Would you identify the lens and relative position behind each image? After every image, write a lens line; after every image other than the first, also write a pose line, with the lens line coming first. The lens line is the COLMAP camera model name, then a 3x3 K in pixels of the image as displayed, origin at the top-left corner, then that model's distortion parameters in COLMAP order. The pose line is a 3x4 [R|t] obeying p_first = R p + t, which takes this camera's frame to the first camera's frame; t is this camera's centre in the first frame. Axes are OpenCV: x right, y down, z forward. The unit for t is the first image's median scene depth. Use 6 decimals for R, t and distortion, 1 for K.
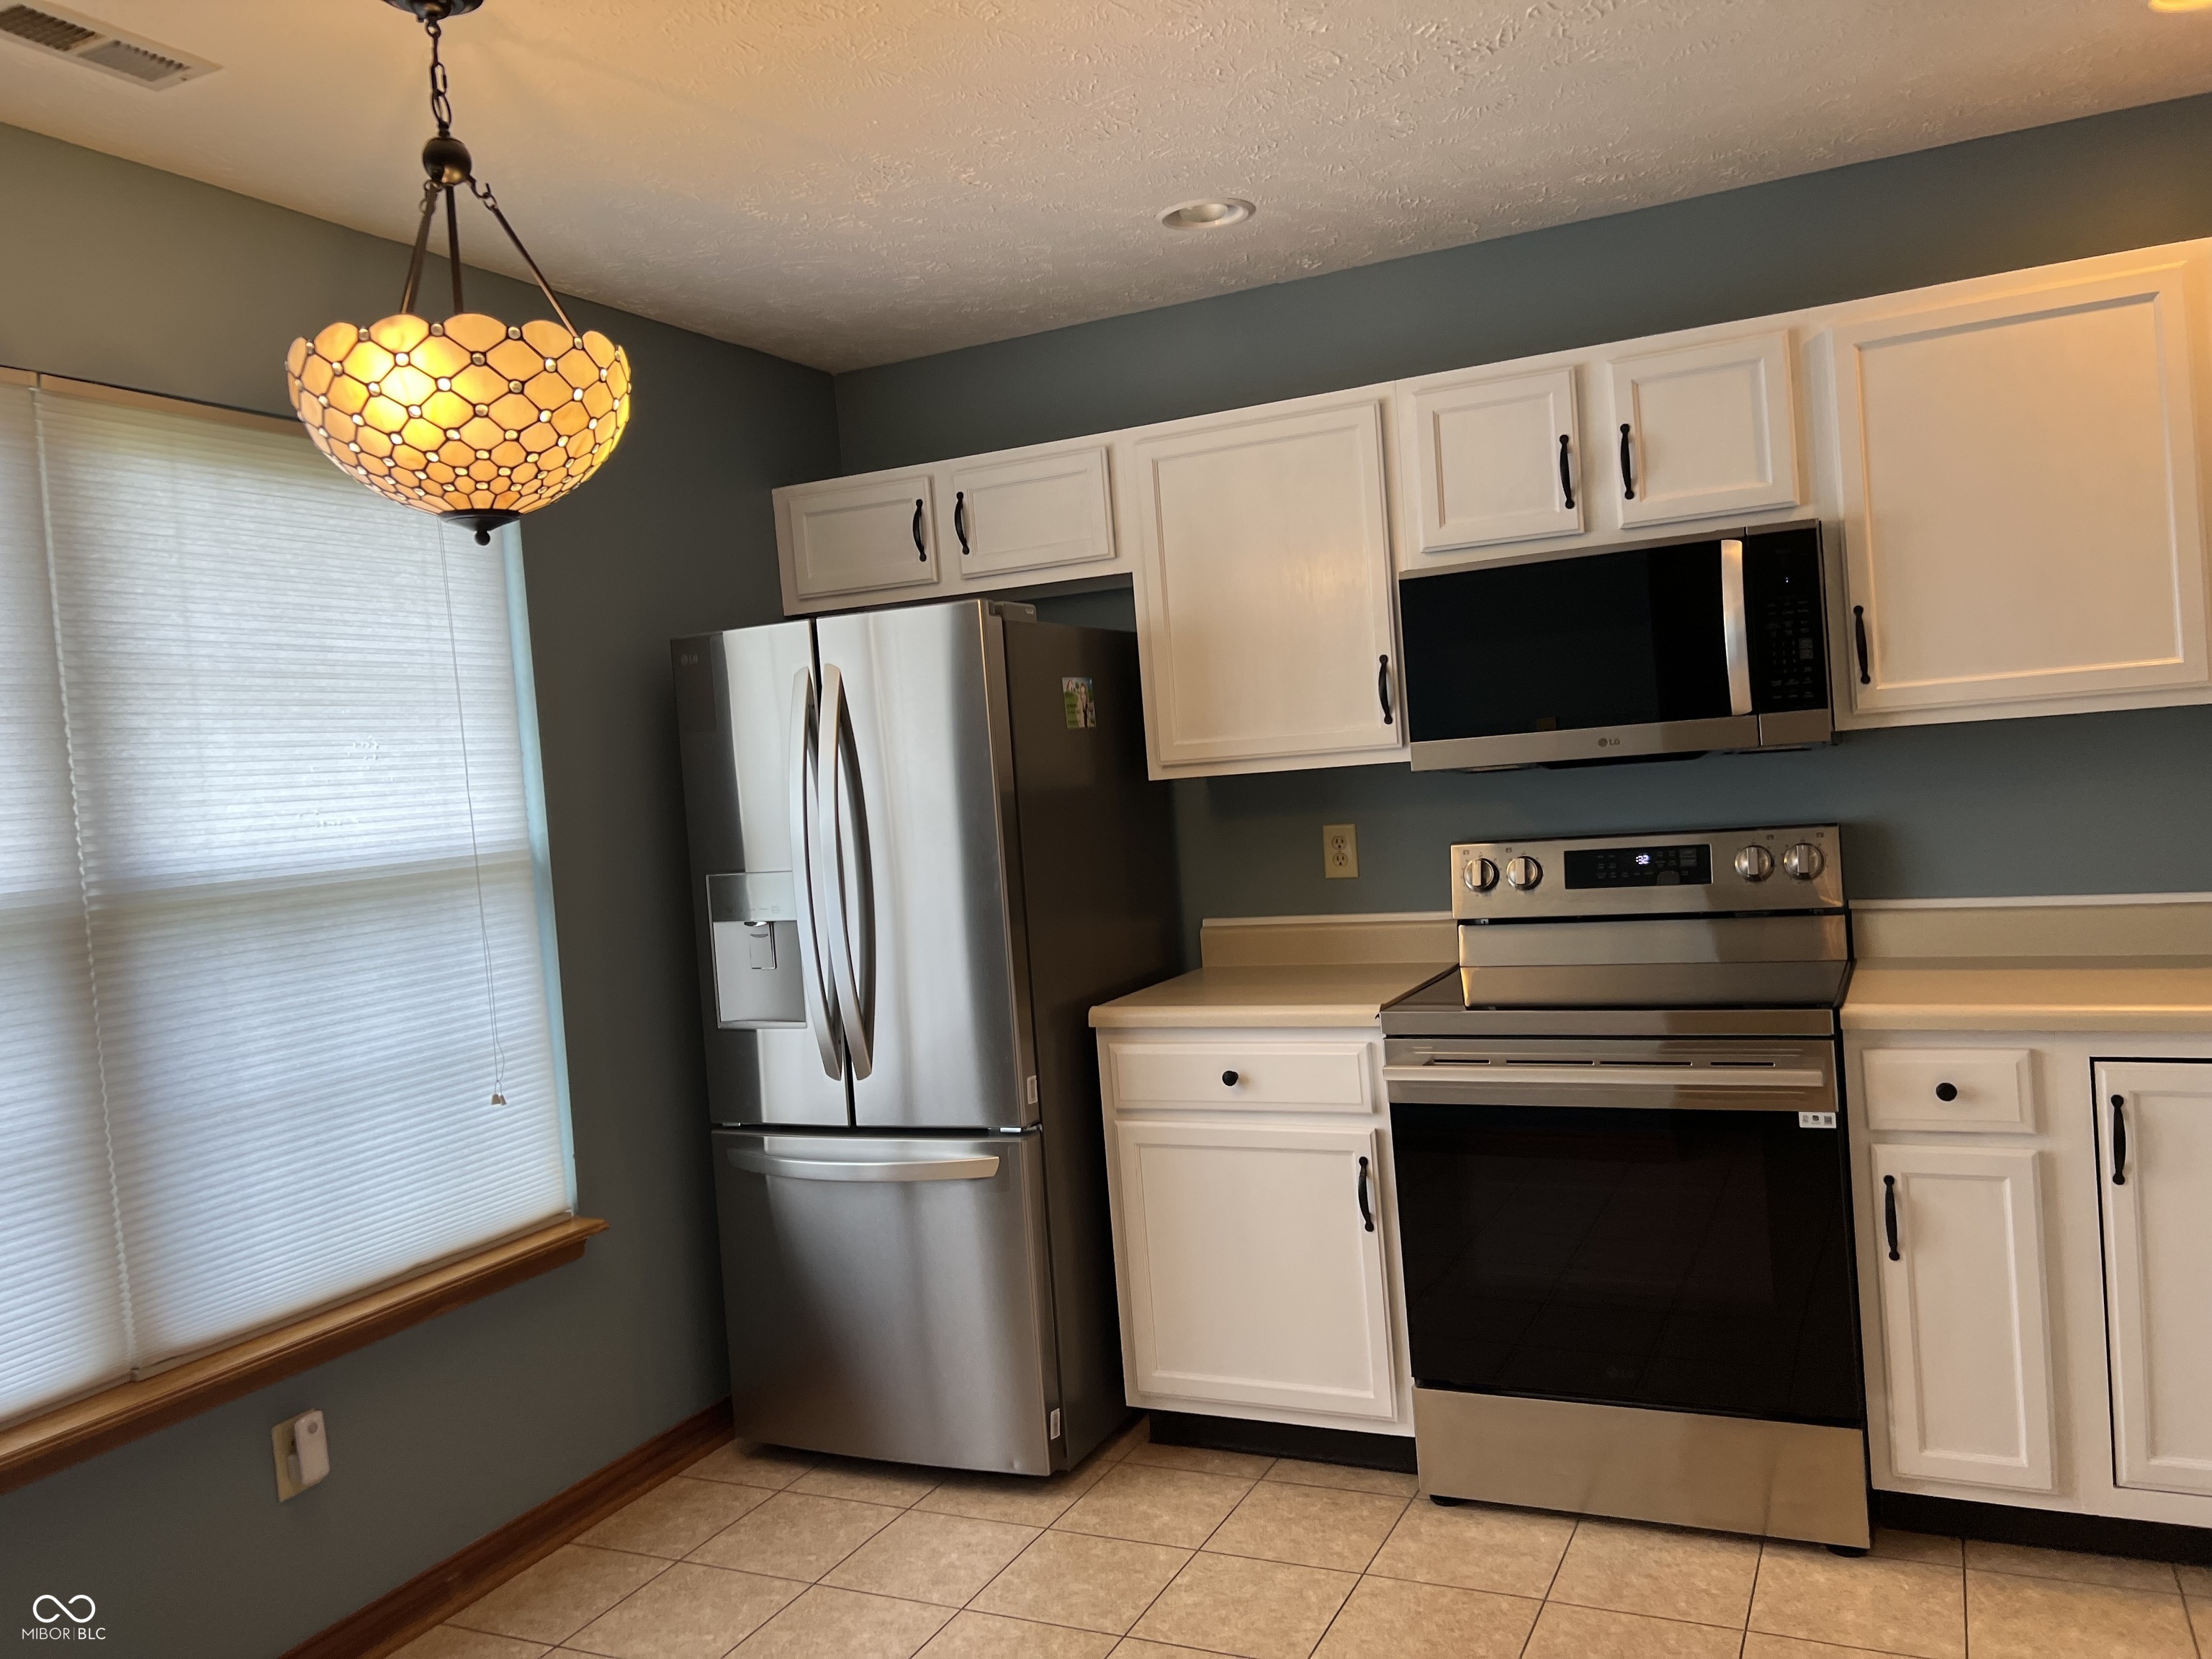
lens RADIAL K [[1659.6, 0, 1111.6], [0, 1659.6, 820.7], [0, 0, 1]] dist [0.061616, -0.081043]
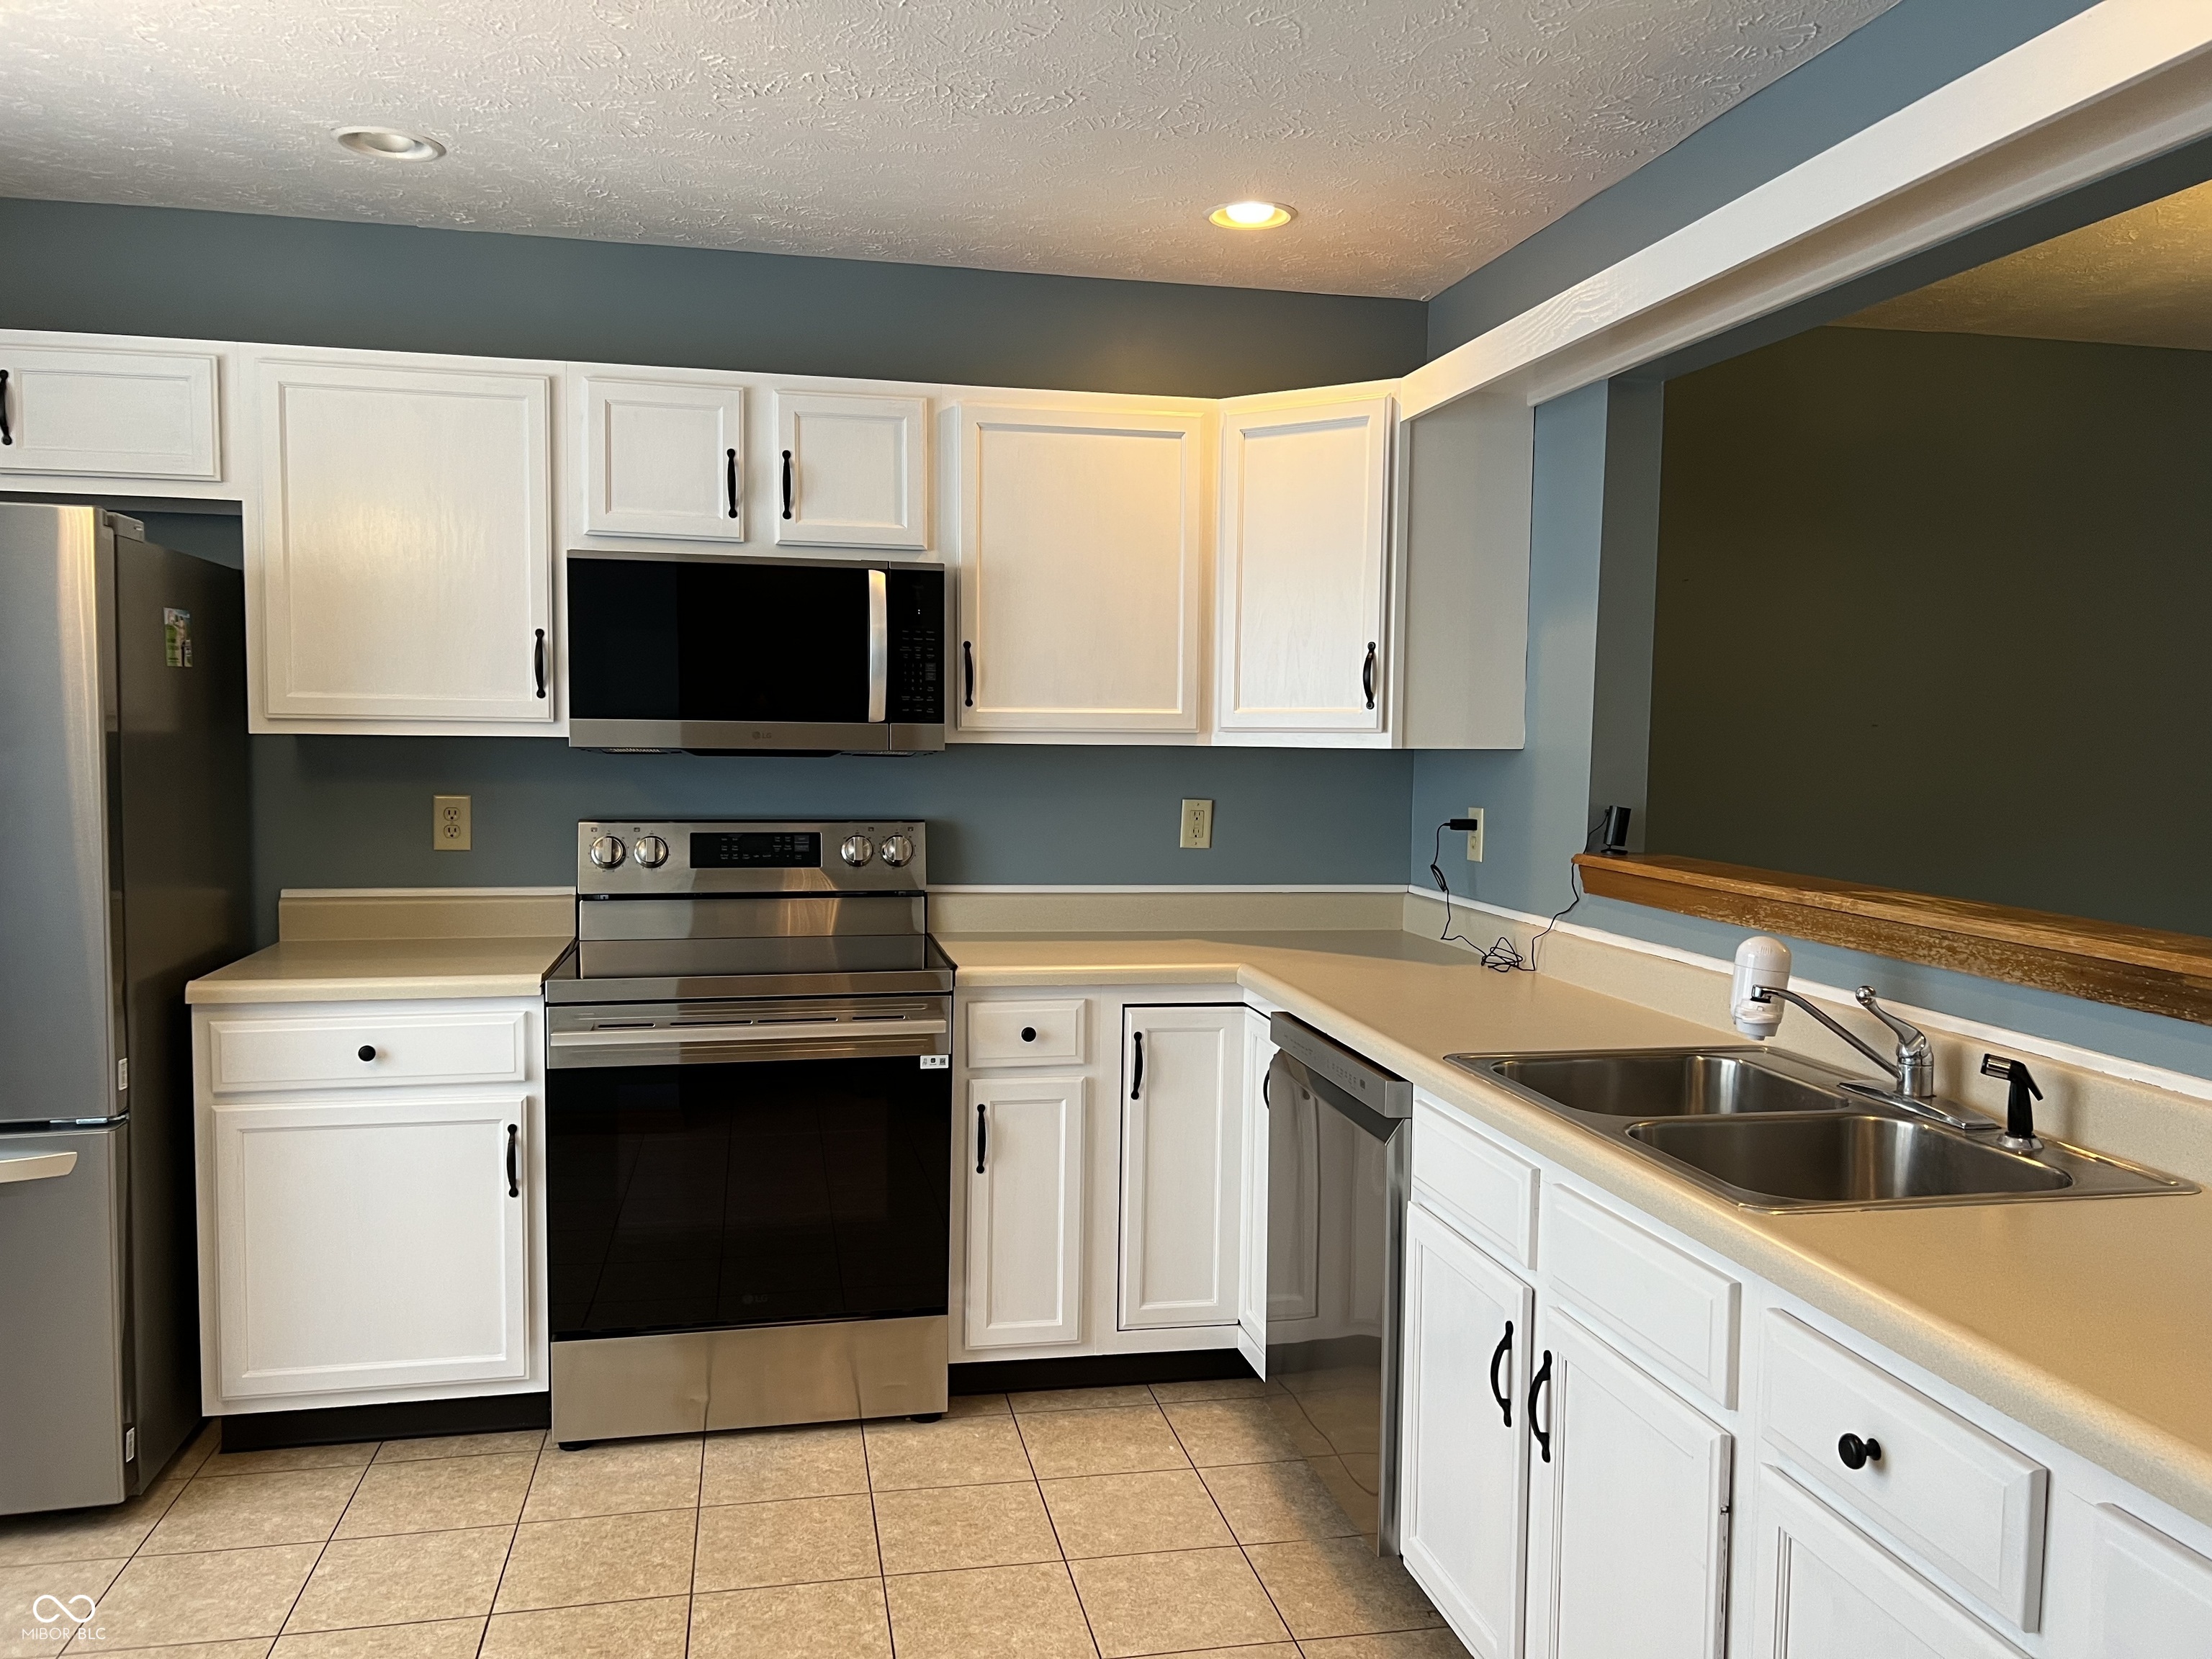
lens RADIAL K [[1659.6, 0, 1120.1], [0, 1659.6, 850.5], [0, 0, 1]] dist [0.061616, -0.081043]
pose [[0.787840, 0.041856, 0.614456, -0.187174], [-0.053289, 0.998579, 0.000304, 0.016094], [-0.613571, -0.032983, 0.788951, -0.020767]]
